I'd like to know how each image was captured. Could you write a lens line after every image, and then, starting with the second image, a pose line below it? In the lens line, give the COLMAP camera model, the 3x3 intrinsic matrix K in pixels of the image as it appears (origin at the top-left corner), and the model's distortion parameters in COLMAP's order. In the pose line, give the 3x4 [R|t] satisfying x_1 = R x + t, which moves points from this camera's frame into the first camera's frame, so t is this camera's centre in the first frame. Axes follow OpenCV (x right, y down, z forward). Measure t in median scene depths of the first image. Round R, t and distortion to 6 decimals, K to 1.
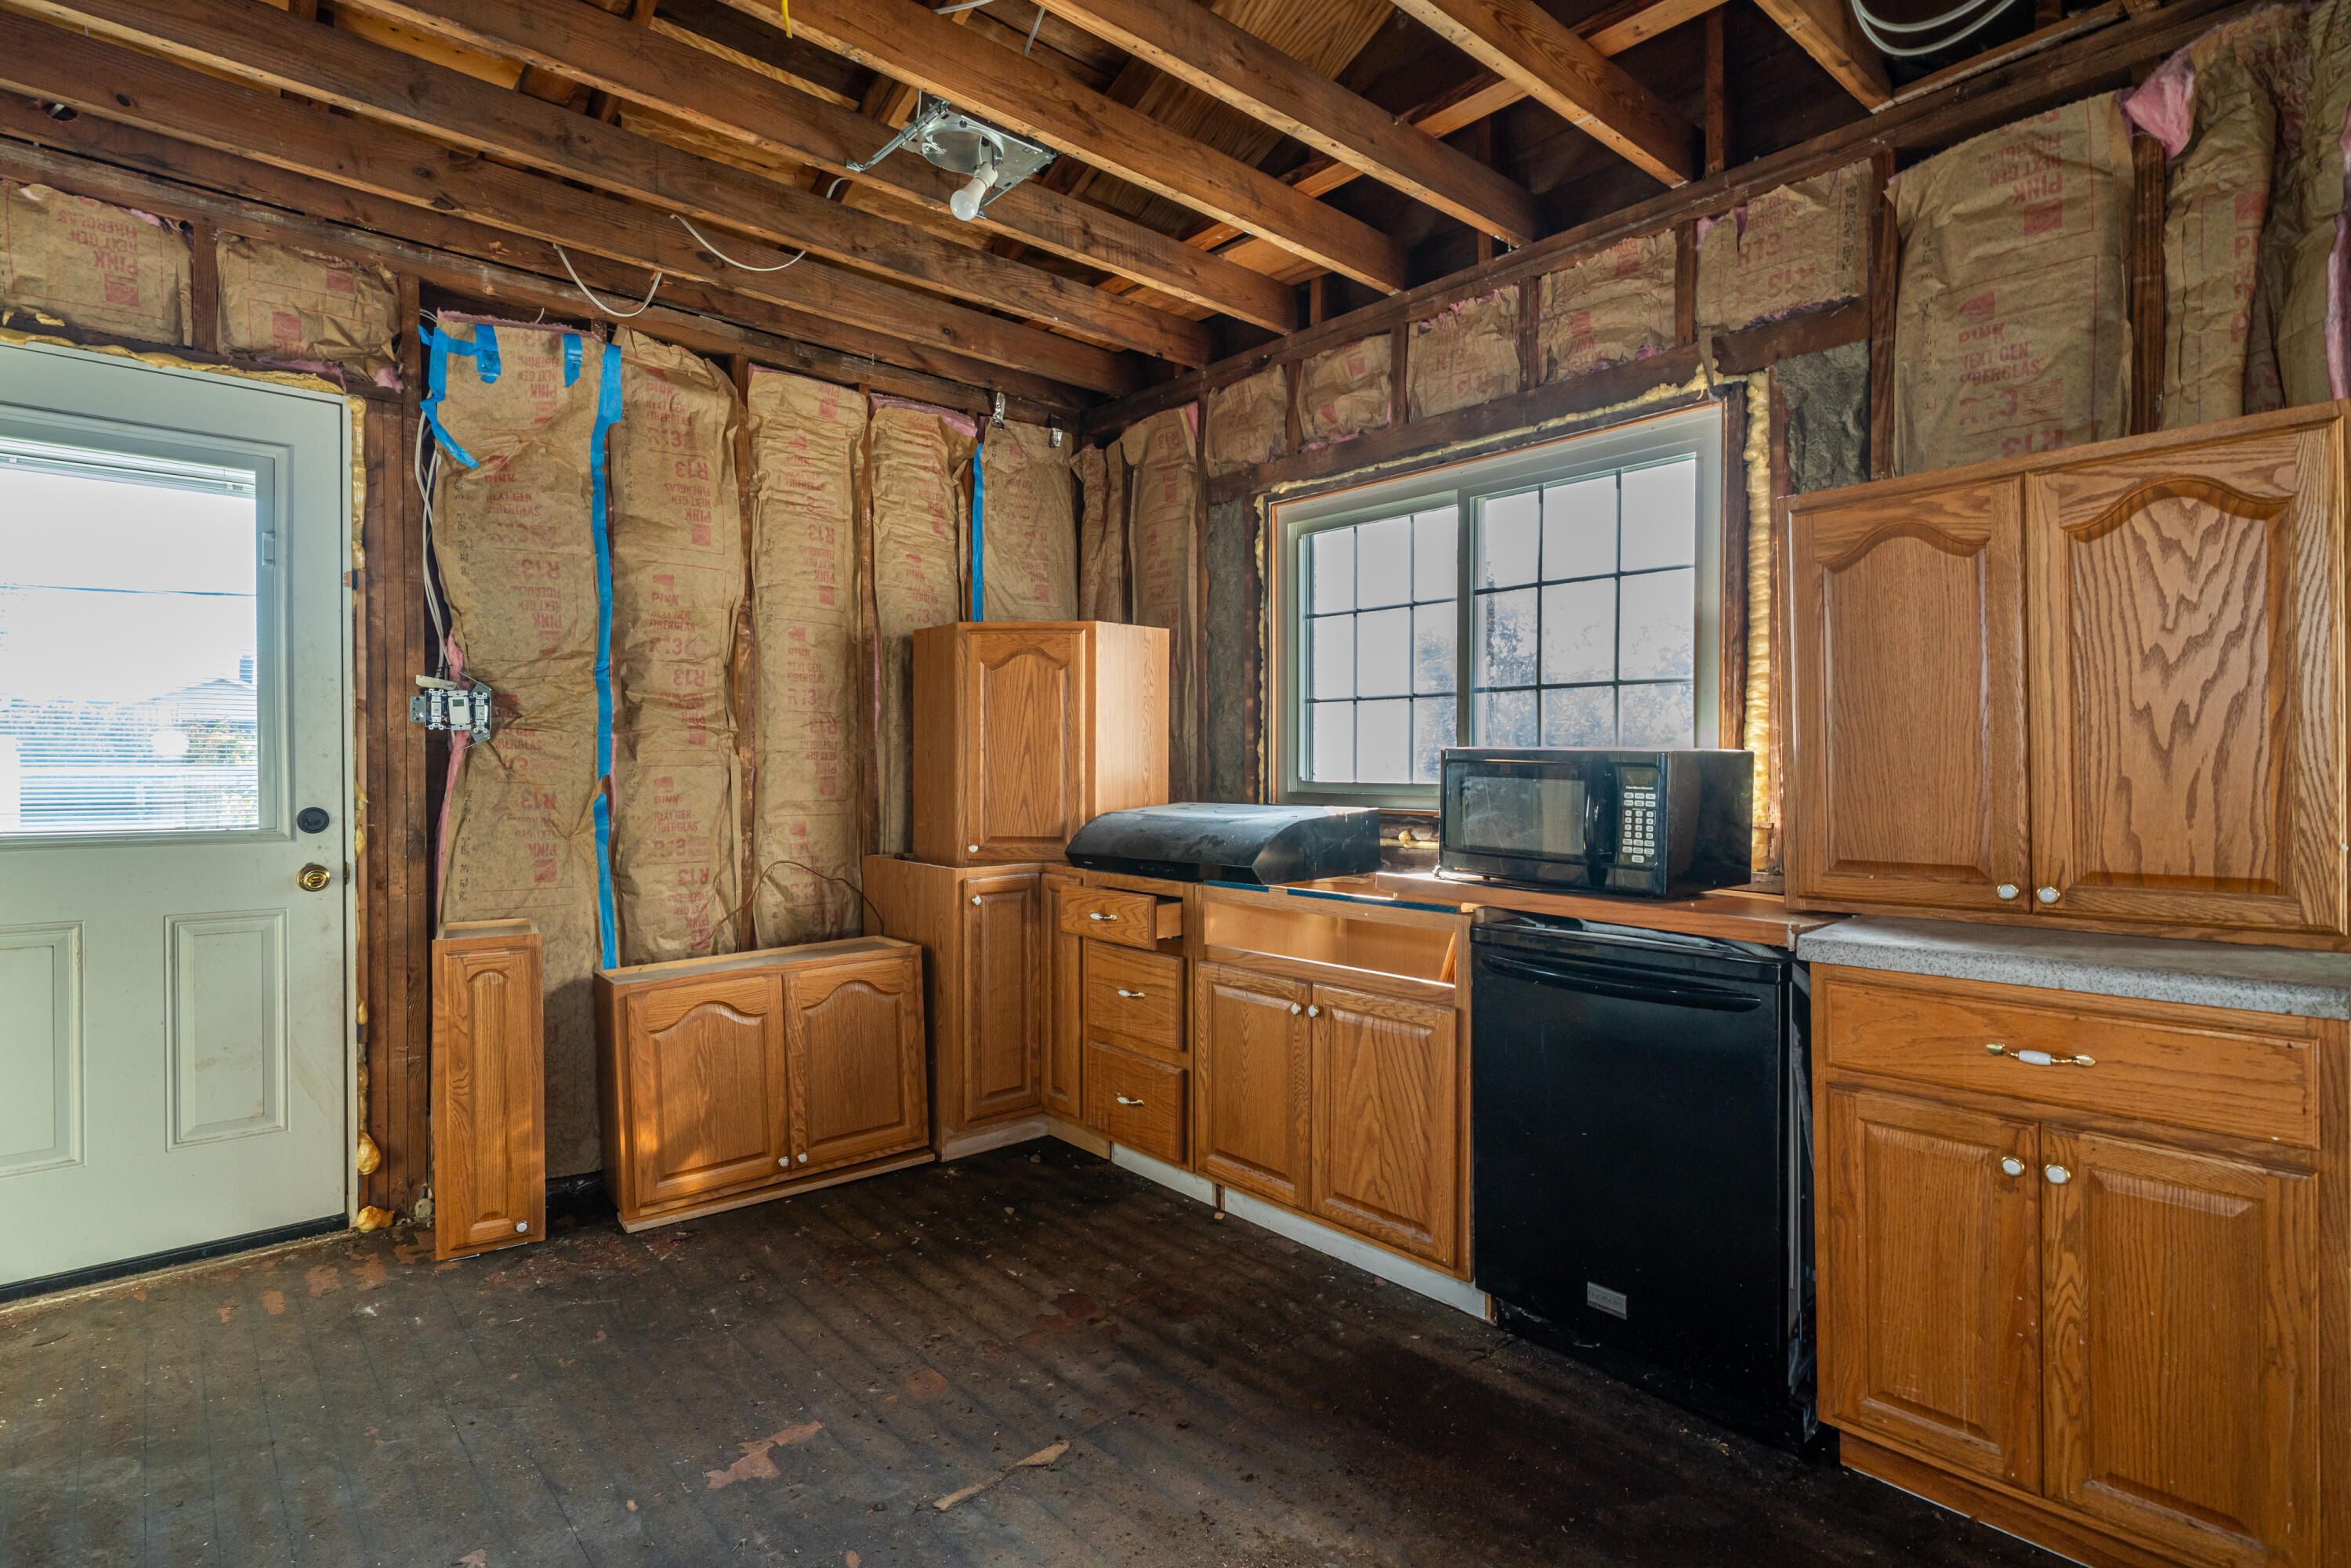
lens RADIAL K [[1207.8, 0, 1167.0], [0, 1207.8, 783.1], [0, 0, 1]] dist [0.013826, 0.000531]
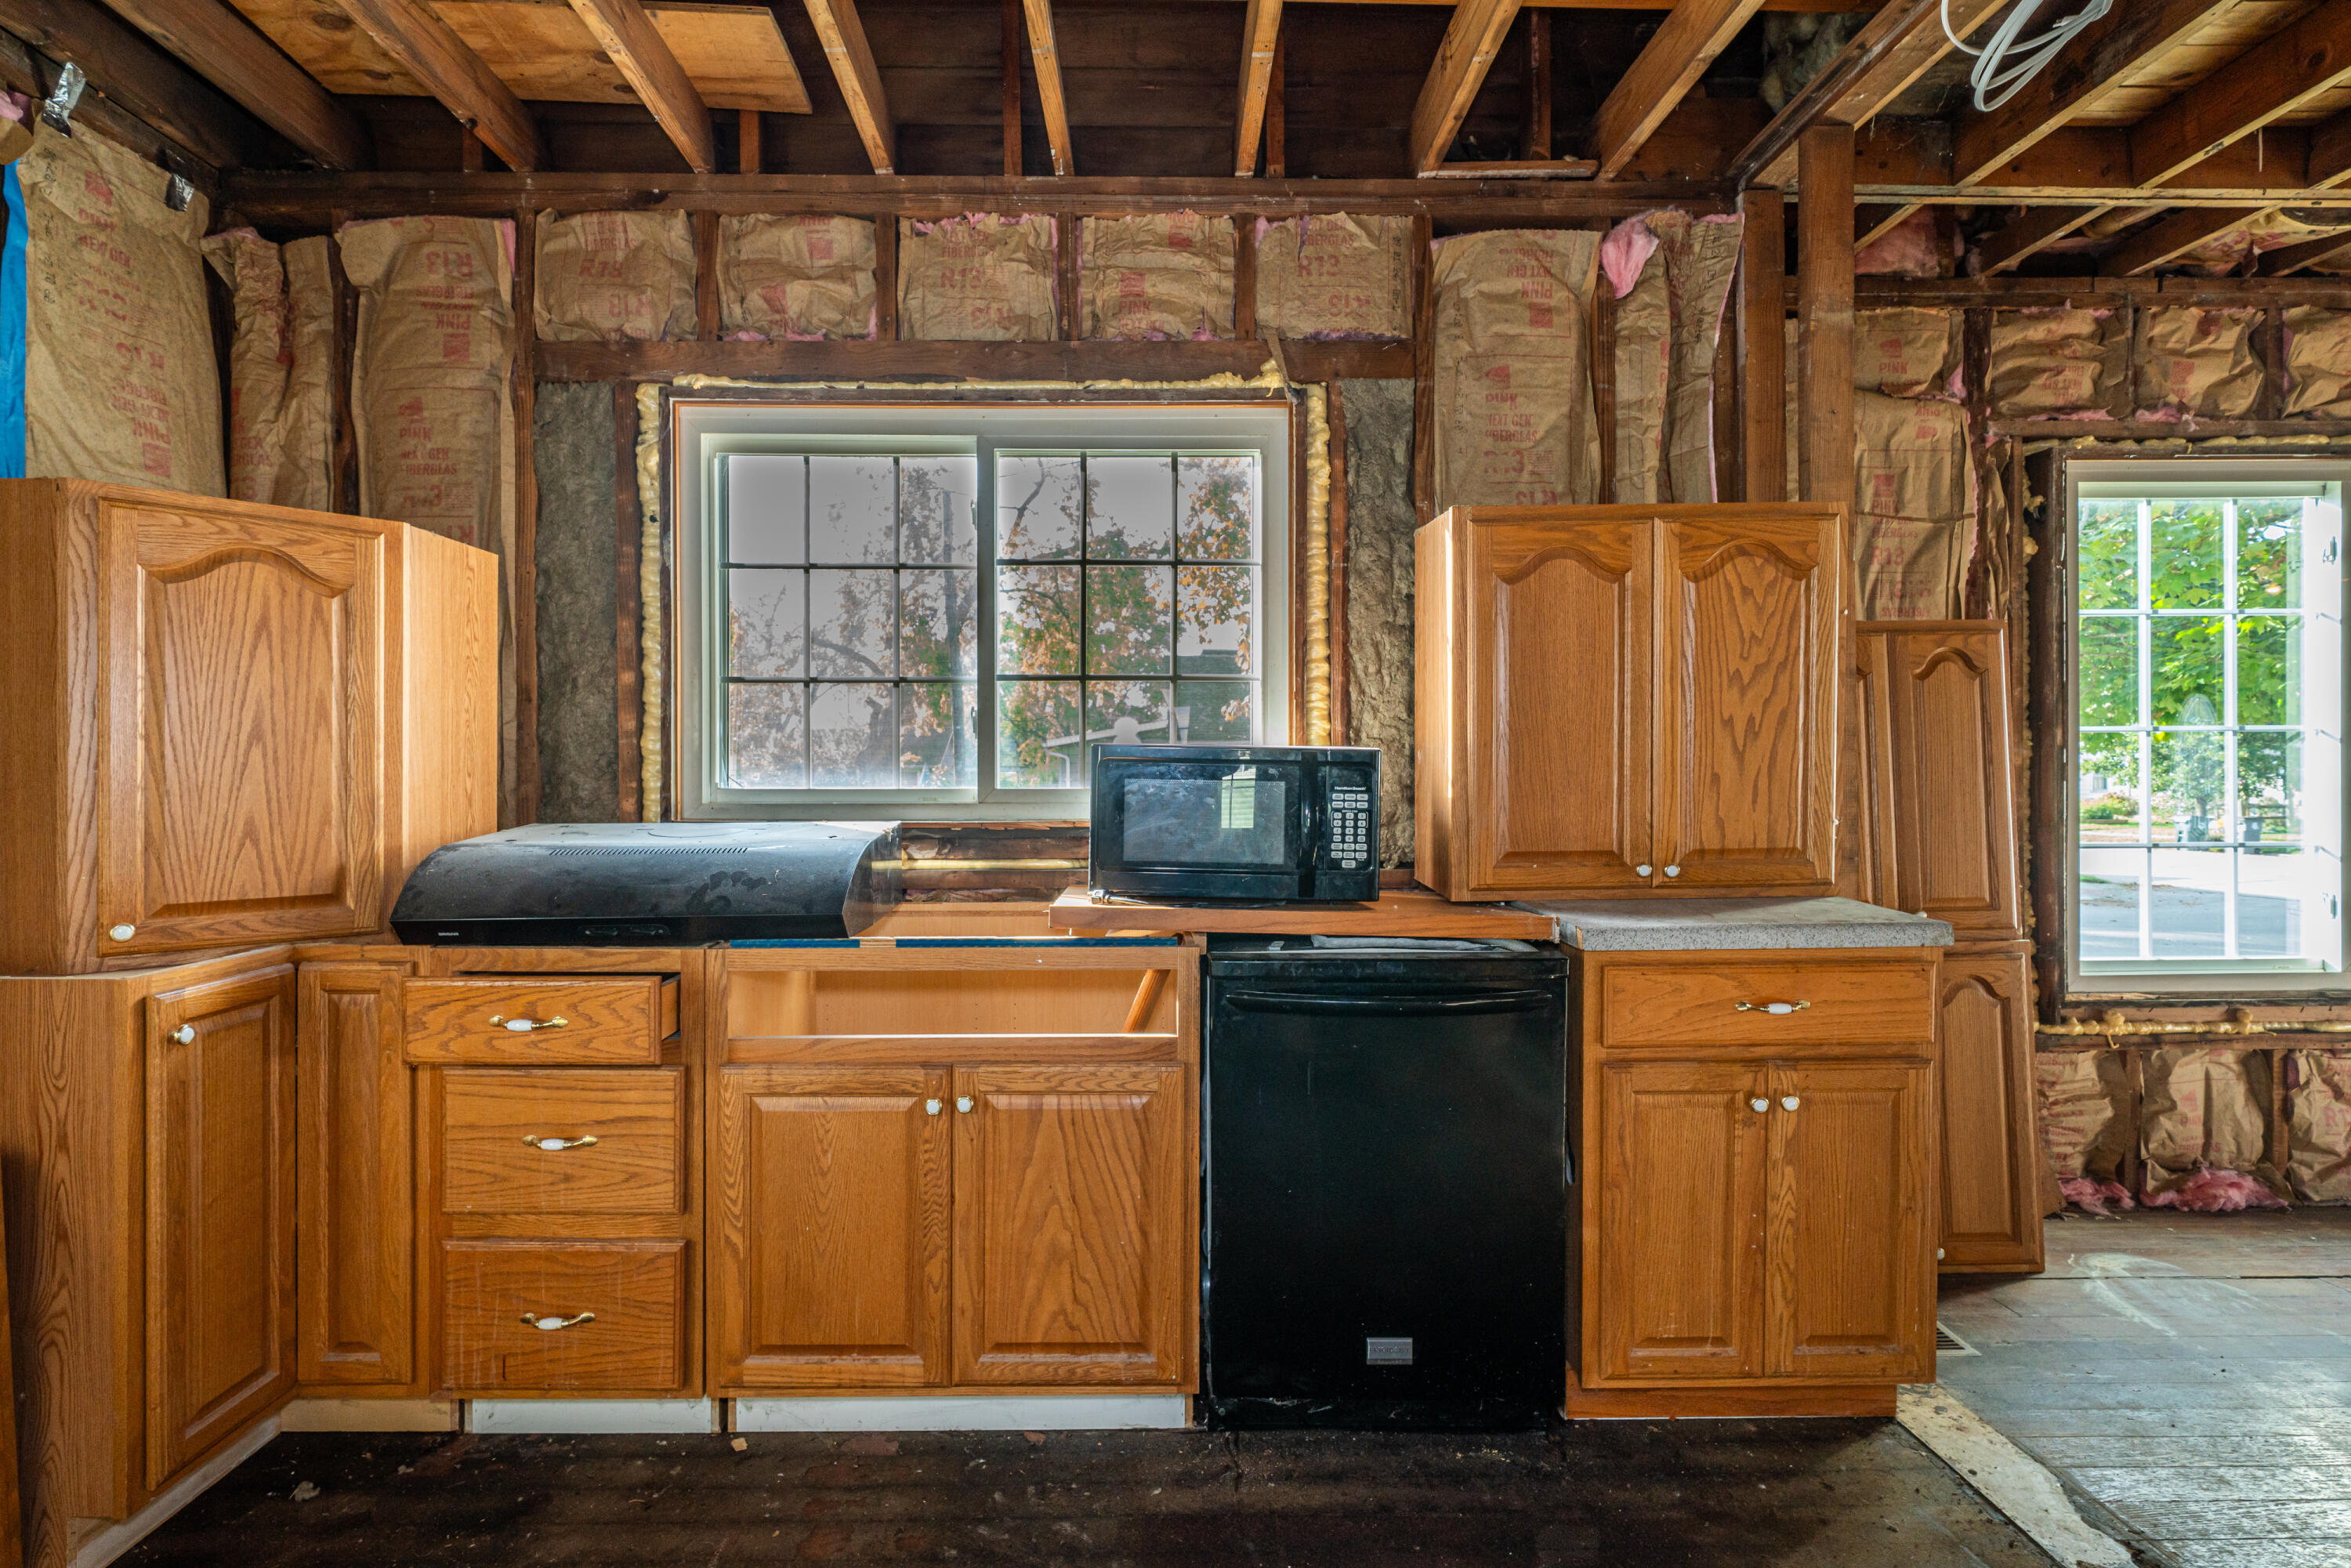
lens RADIAL K [[1121.5, 0, 1155.4], [0, 1121.5, 773.0], [0, 0, 1]] dist [0.008104, -0.003025]
pose [[0.636999, -0.004418, 0.770852, -0.287740], [0.014637, 0.999873, -0.006365, -0.003400], [-0.770726, 0.015338, 0.636982, 0.427583]]
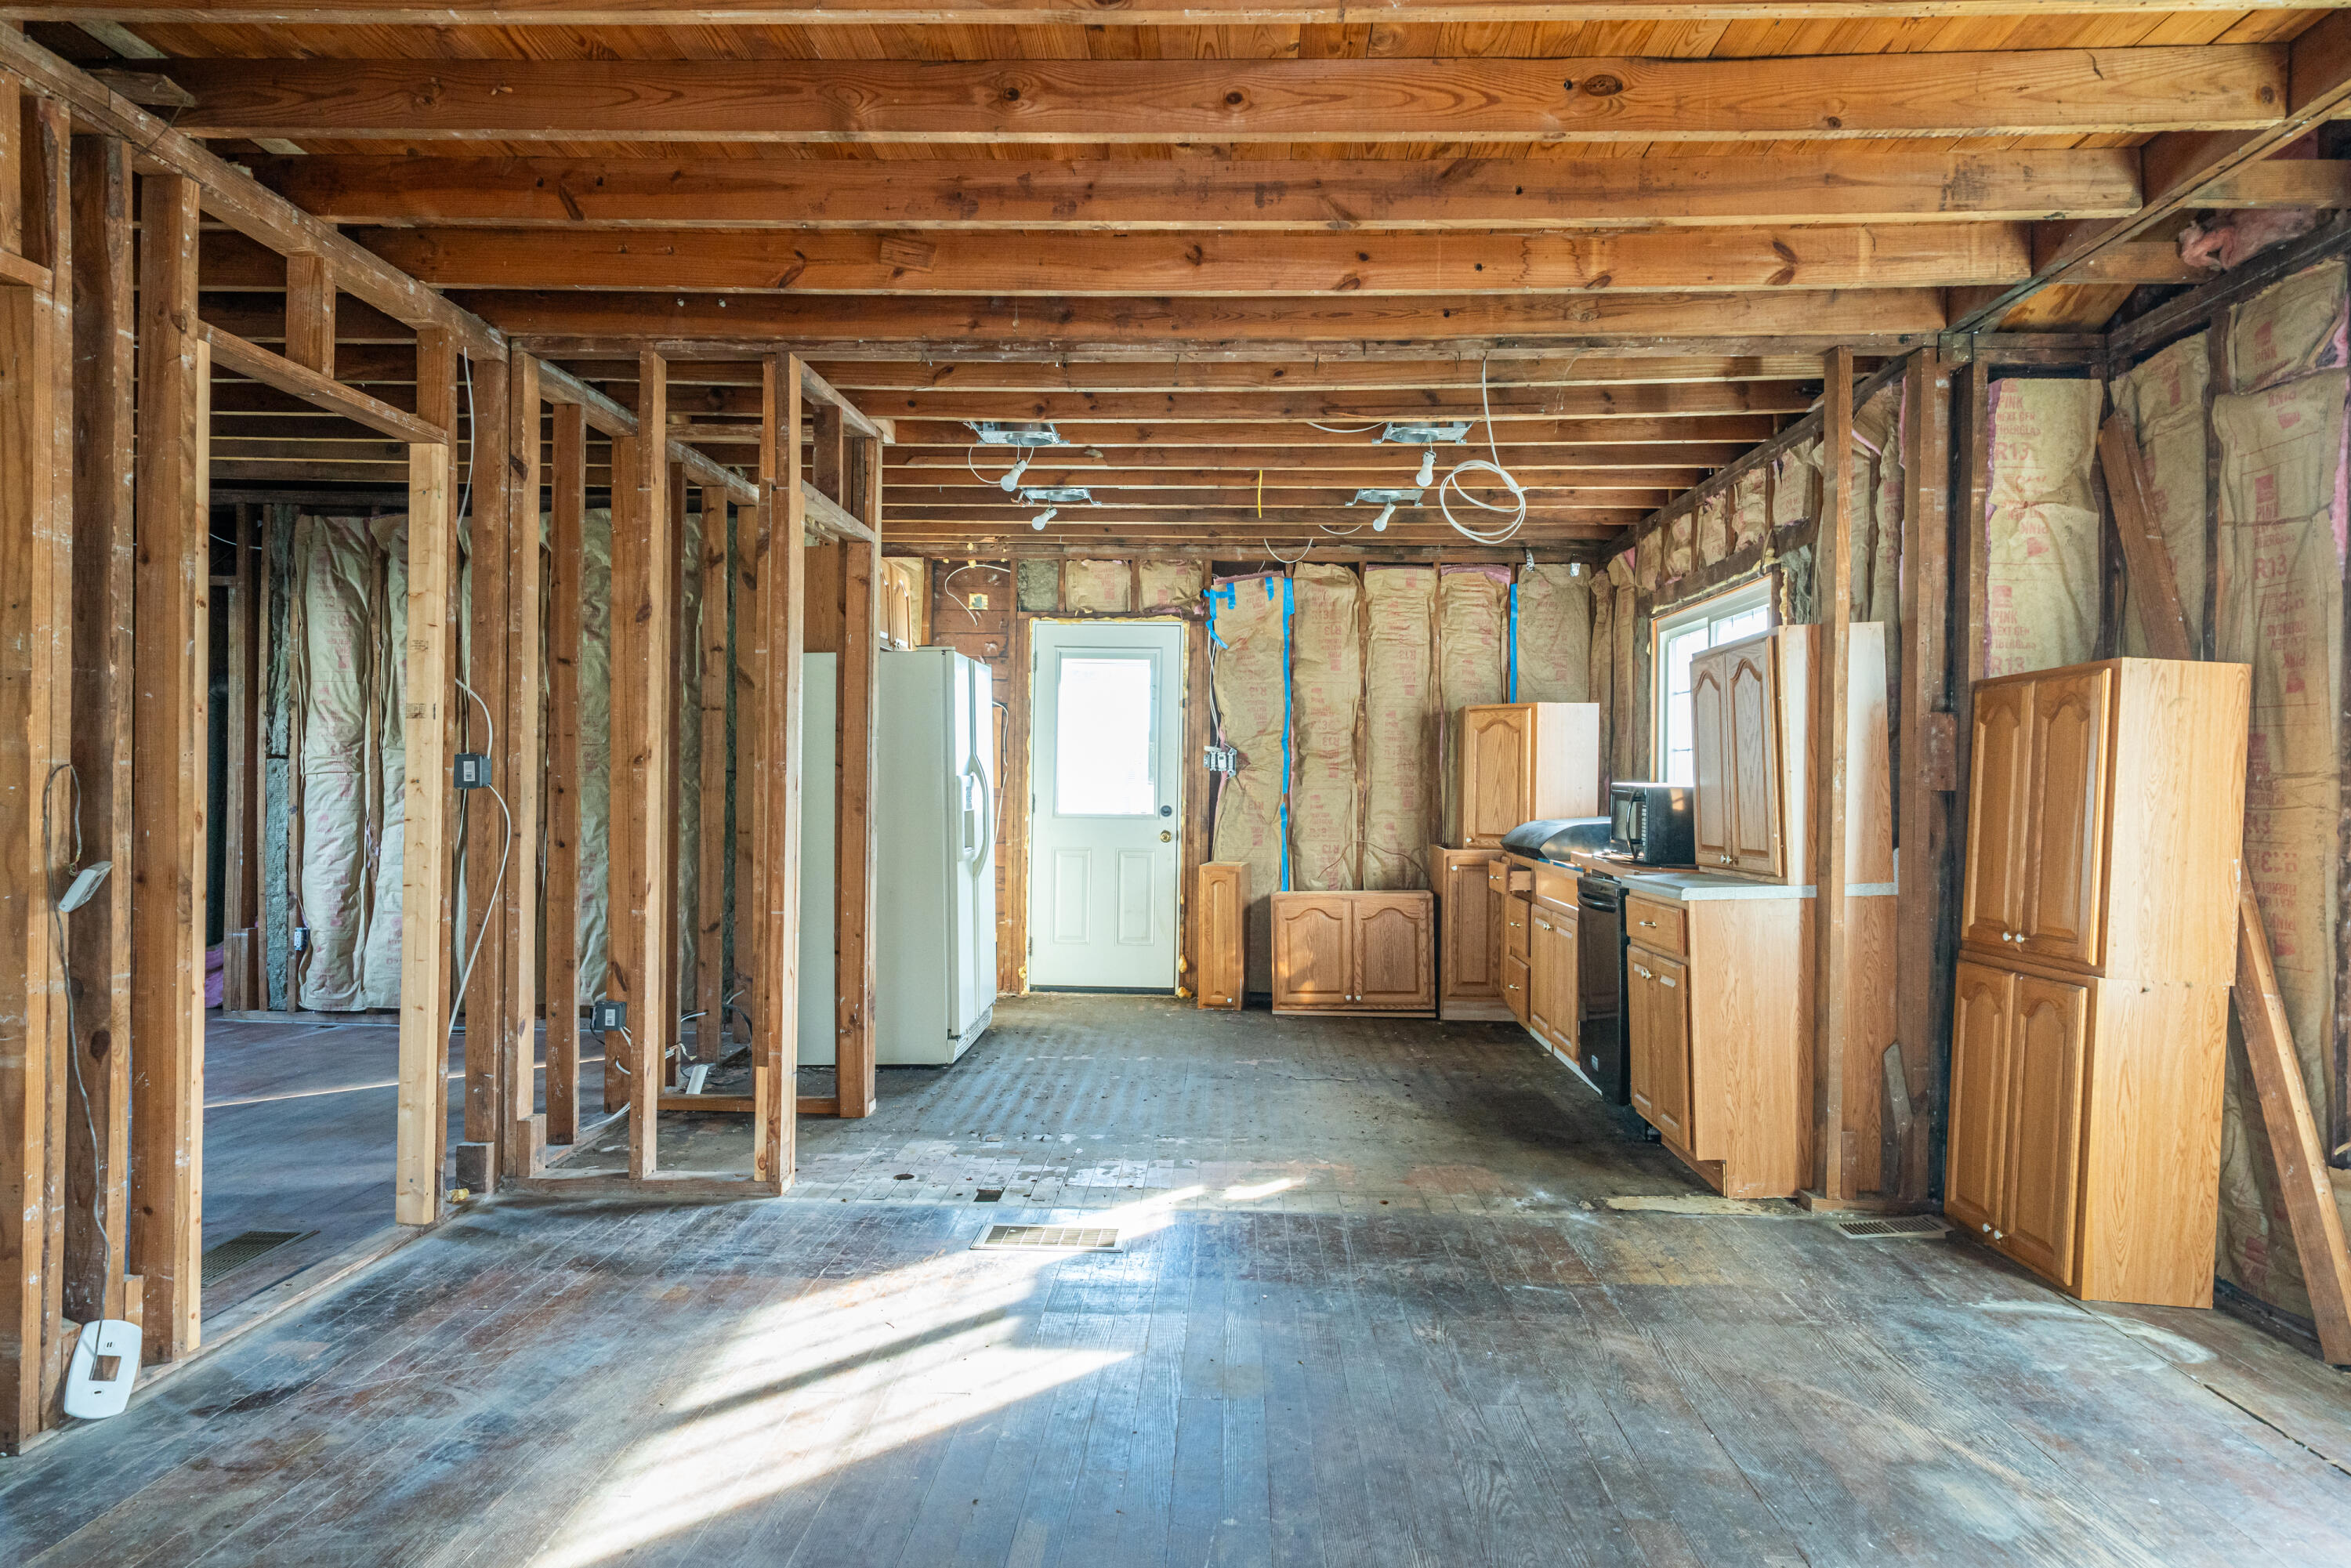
lens RADIAL K [[1321.8, 0, 1179.4], [0, 1321.8, 797.0], [0, 0, 1]] dist [-0.002216, 0.001770]
pose [[0.730396, 0.013774, -0.682885, 0.947266], [-0.017690, 0.999843, 0.001245, 0.000491], [0.682795, 0.011171, 0.730525, -0.742514]]
